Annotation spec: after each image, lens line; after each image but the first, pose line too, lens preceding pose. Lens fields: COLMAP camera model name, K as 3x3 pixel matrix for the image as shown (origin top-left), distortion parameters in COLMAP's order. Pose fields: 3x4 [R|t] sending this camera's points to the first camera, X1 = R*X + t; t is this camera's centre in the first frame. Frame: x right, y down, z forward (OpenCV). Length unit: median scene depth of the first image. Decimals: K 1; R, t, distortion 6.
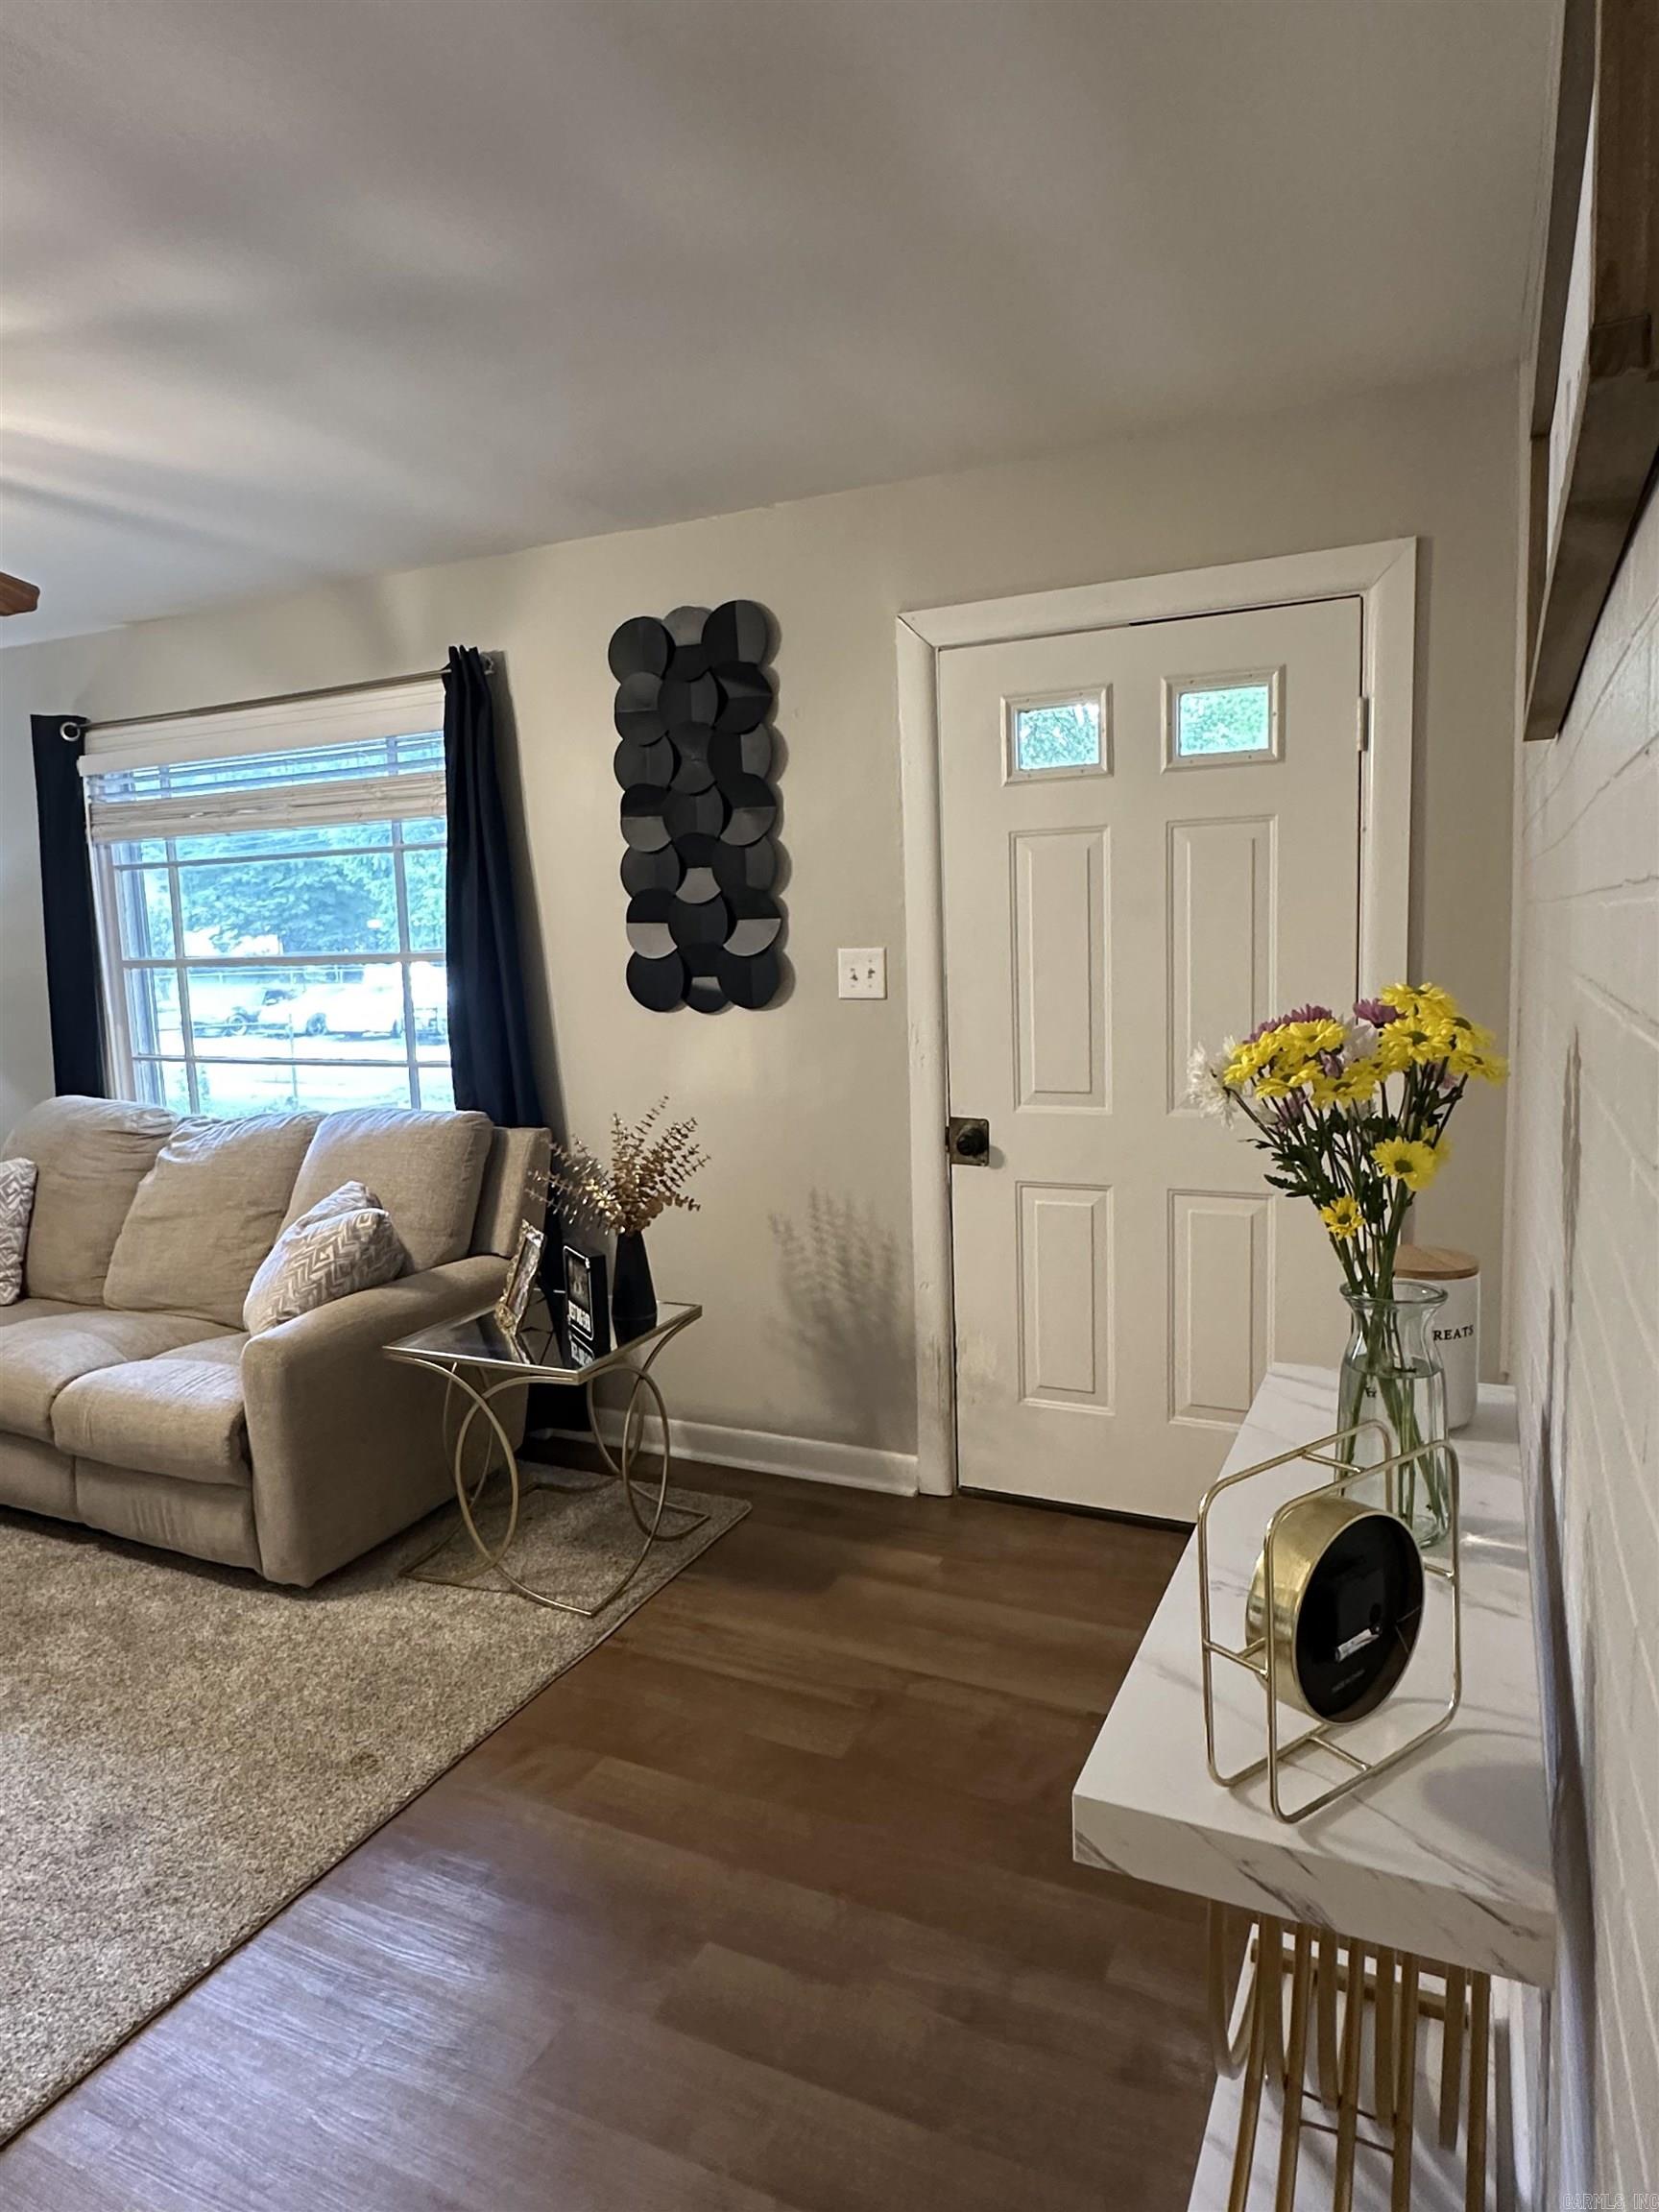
lens RADIAL K [[1335.1, 0, 824.2], [0, 1335.1, 1095.3], [0, 0, 1]] dist [-0.008158, 0.003407]
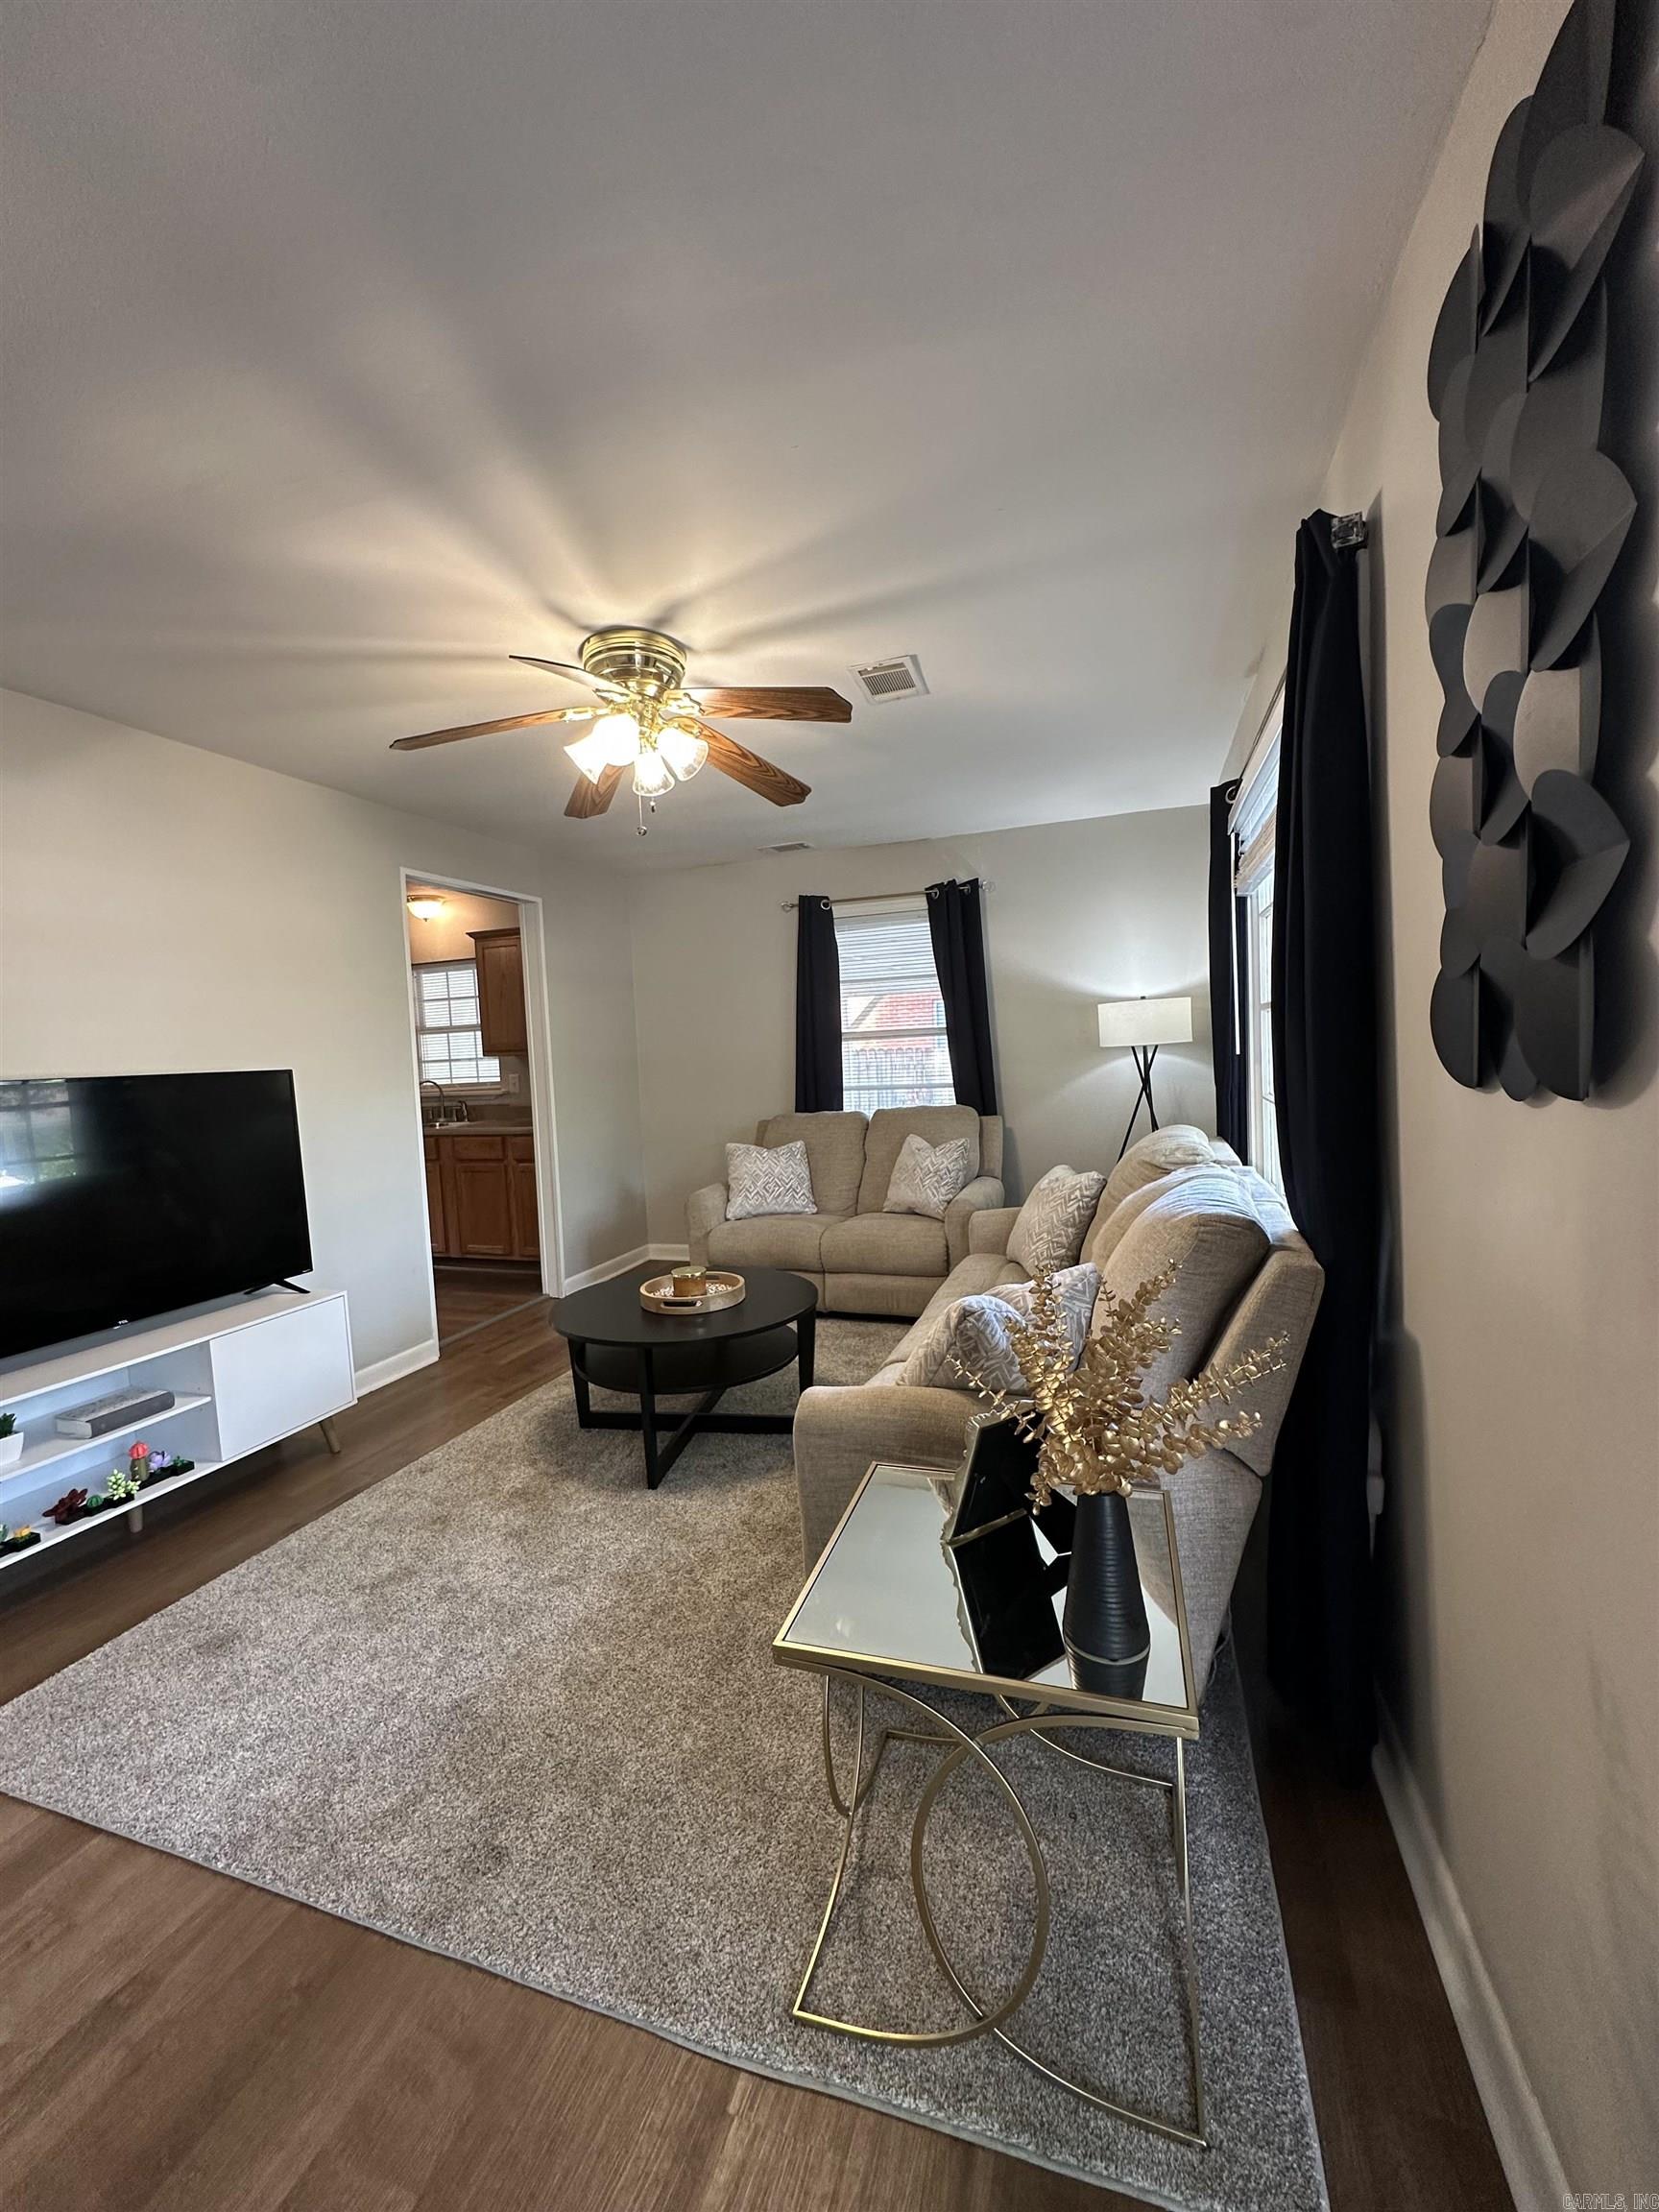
lens RADIAL K [[884.9, 0, 833.0], [0, 884.9, 1103.9], [0, 0, 1]] dist [-0.002639, 0.000785]
pose [[0.120993, 0.090028, -0.988562, 0.182529], [-0.080819, 0.993466, 0.080583, -0.071537], [0.989358, 0.070144, 0.127478, 0.818777]]
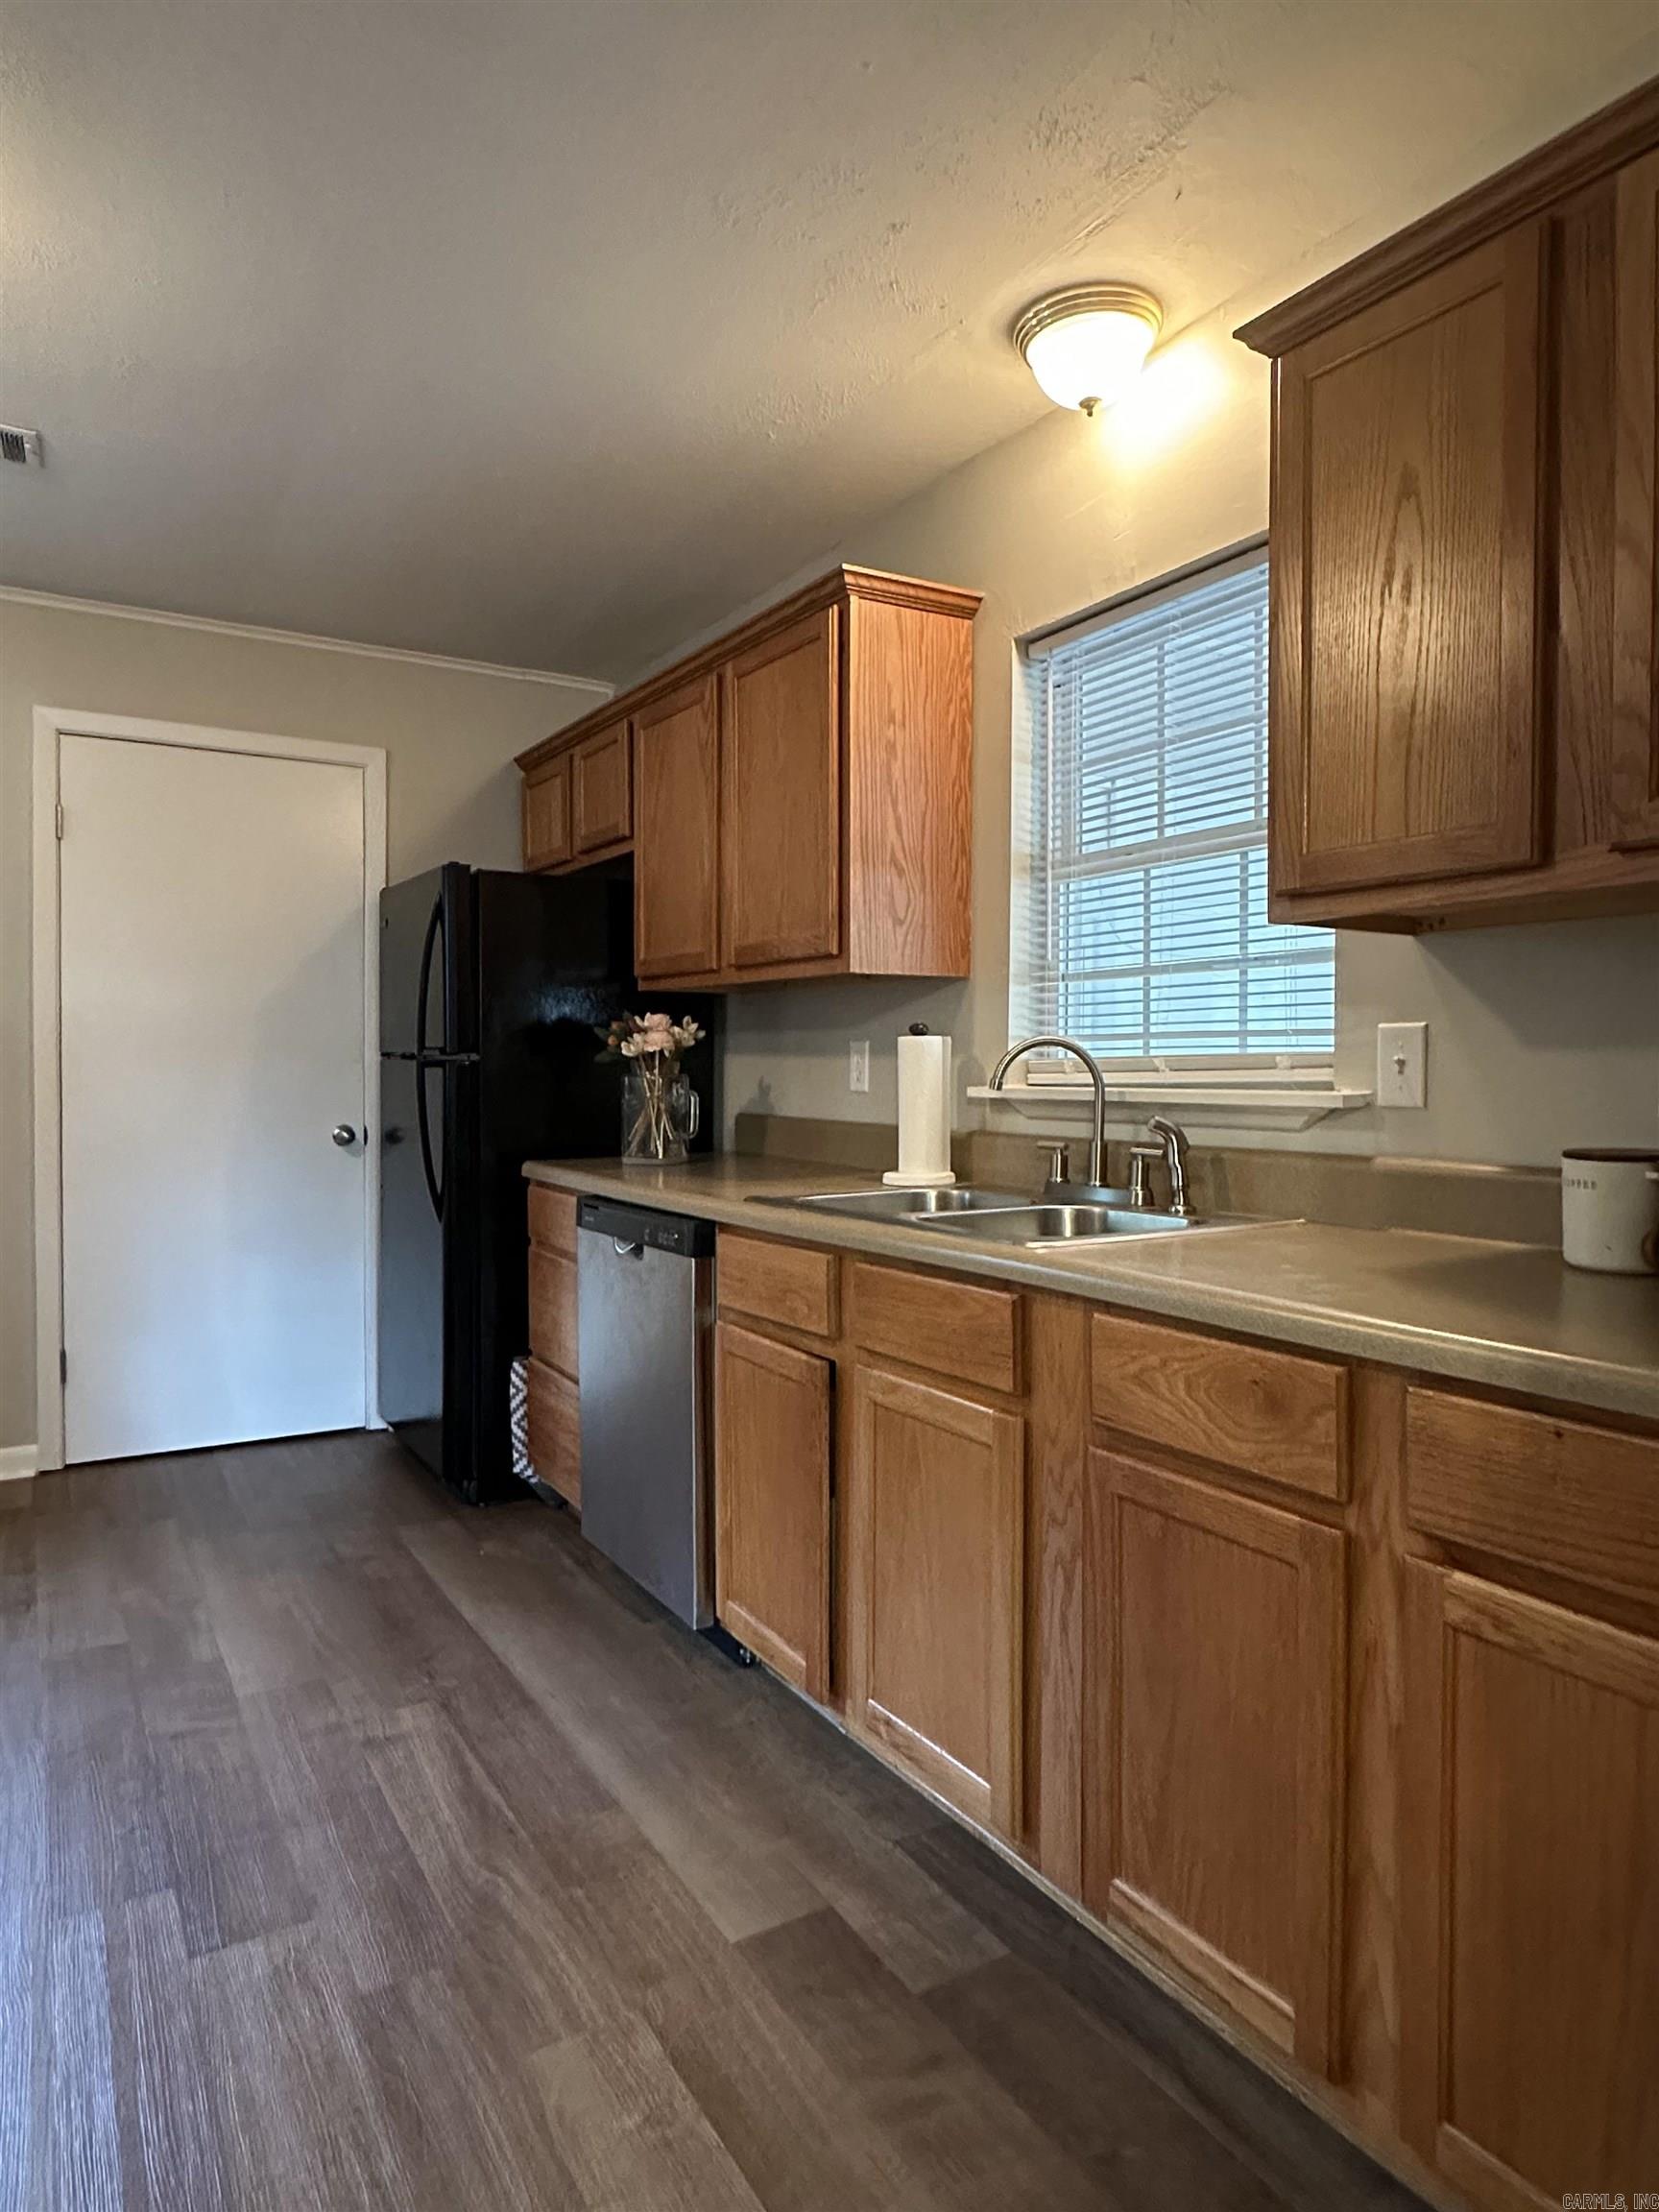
lens RADIAL K [[1335.1, 0, 836.2], [0, 1335.1, 1091.0], [0, 0, 1]] dist [-0.008158, 0.003407]
pose [[-0.536208, 0.043469, -0.842966, -1.112725], [-0.090844, 0.989901, 0.108831, 0.061238], [0.839183, 0.134934, -0.526843, 0.490582]]
